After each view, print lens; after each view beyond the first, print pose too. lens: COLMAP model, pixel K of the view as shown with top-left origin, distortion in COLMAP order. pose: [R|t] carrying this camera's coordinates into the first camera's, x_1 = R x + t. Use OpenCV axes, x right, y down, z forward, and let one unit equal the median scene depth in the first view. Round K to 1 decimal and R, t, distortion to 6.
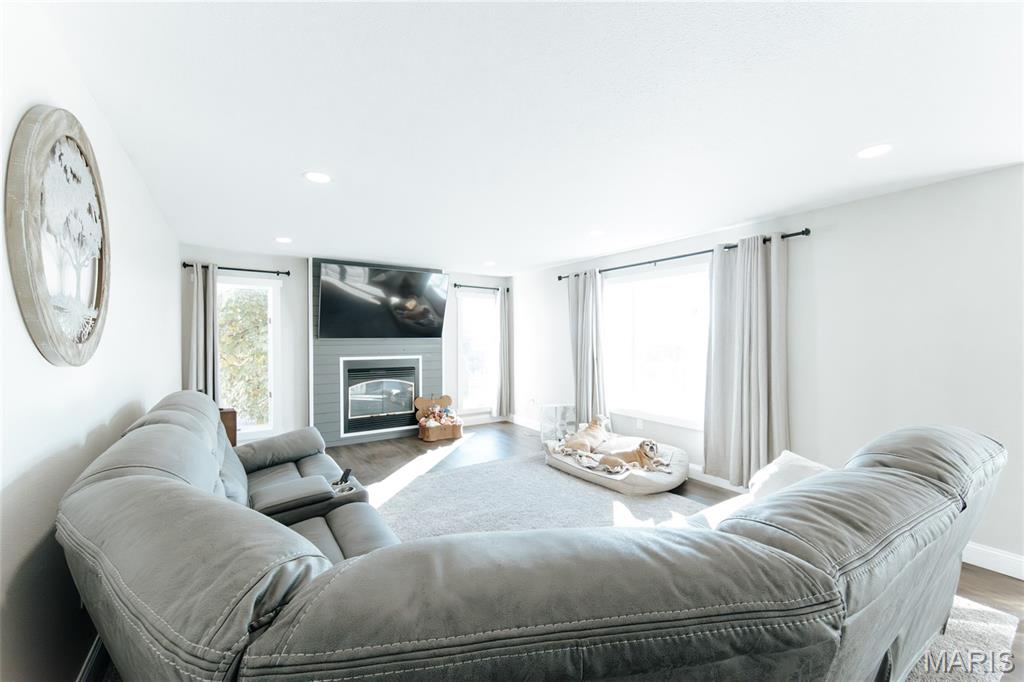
lens RADIAL K [[410.5, 0, 507.5], [0, 410.5, 344.5], [0, 0, 1]] dist [-0.001847, -0.000045]
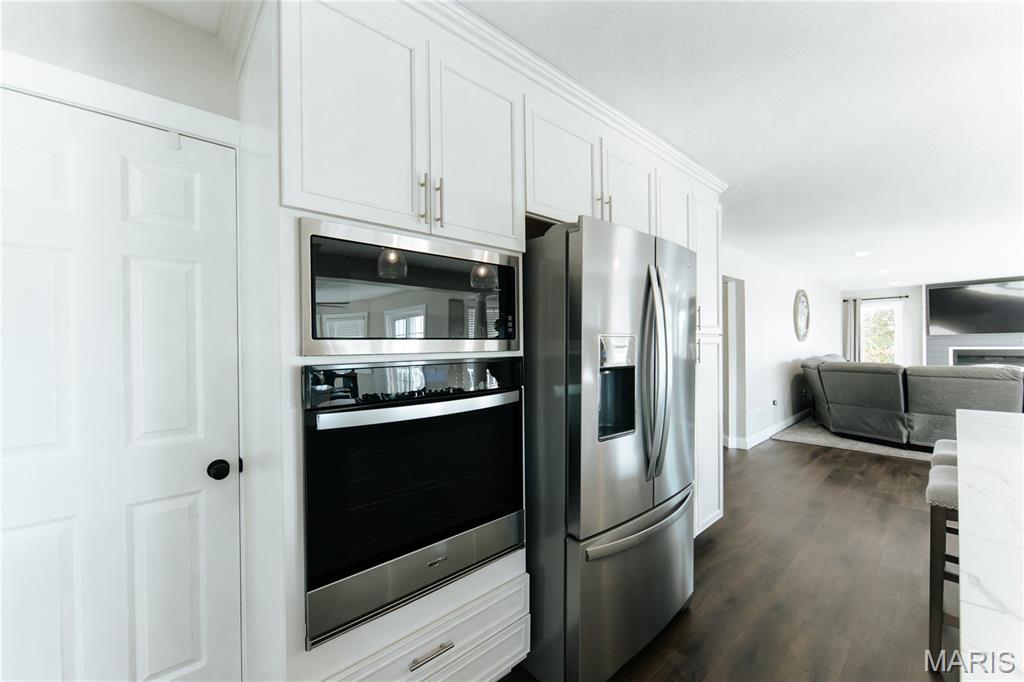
lens RADIAL K [[403.2, 0, 511.3], [0, 403.2, 343.5], [0, 0, 1]] dist [-0.001927, -0.000410]
pose [[0.152857, -0.005169, -0.988235, 0.860253], [-0.000040, 0.999986, -0.005236, 0.027198], [0.988248, 0.000840, 0.152854, -0.864753]]
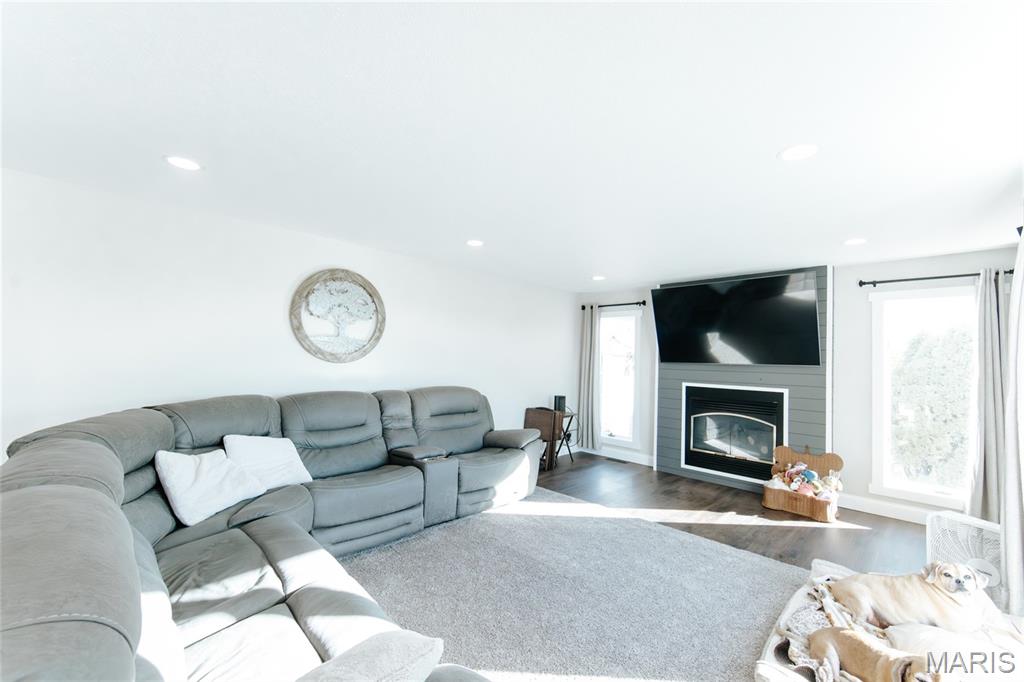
lens RADIAL K [[417.7, 0, 511.5], [0, 417.7, 347.3], [0, 0, 1]] dist [-0.000110, -0.000005]
pose [[0.198987, -0.019904, -0.979800, 0.509866], [-0.040559, 0.998770, -0.028527, -0.007282], [0.979162, 0.045416, 0.197935, 0.450323]]
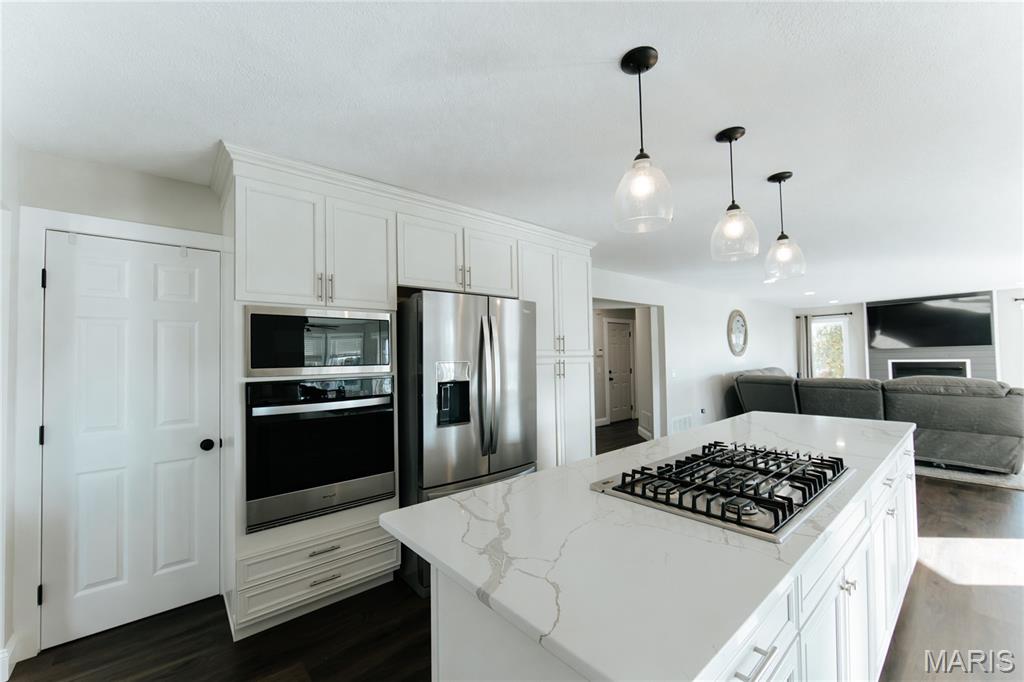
lens RADIAL K [[401.1, 0, 509.4], [0, 401.1, 345.1], [0, 0, 1]] dist [-0.000732, -0.000415]
pose [[0.125254, -0.035924, -0.991474, 1.054877], [0.007849, 0.999349, -0.035218, 0.017233], [0.992094, -0.003371, 0.125454, -0.736972]]
